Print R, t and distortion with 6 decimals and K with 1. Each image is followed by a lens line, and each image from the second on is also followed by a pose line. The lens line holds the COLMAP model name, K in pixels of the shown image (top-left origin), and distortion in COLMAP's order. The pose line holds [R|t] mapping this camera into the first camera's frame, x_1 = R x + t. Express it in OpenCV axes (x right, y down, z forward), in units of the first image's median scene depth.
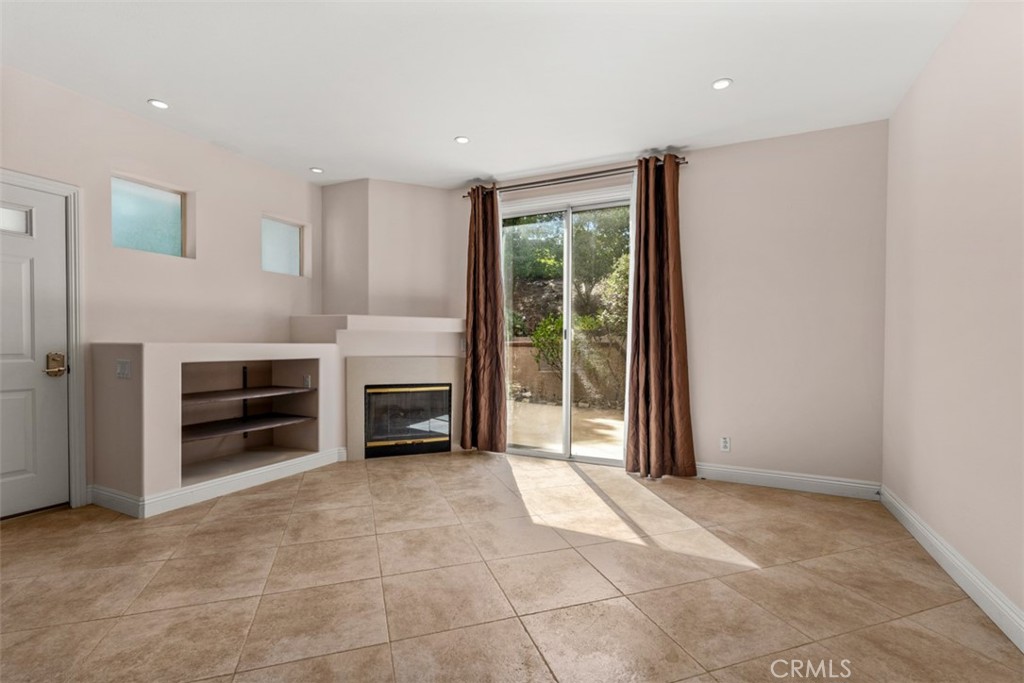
lens RADIAL K [[464.9, 0, 515.4], [0, 464.9, 353.4], [0, 0, 1]] dist [0.001322, -0.002210]
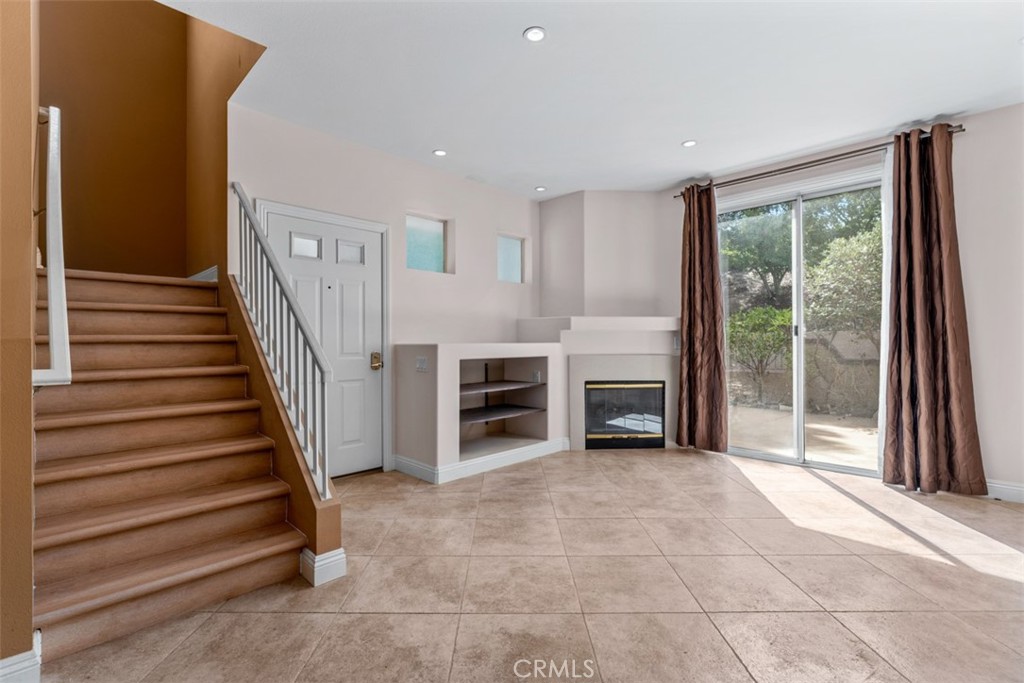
lens RADIAL K [[464.9, 0, 507.1], [0, 464.9, 342.8], [0, 0, 1]] dist [0.001322, -0.002210]
pose [[0.943596, -0.010001, -0.330949, -0.151348], [0.003624, 0.999796, -0.019880, 0.000380], [0.331081, 0.017559, 0.943439, -0.091218]]
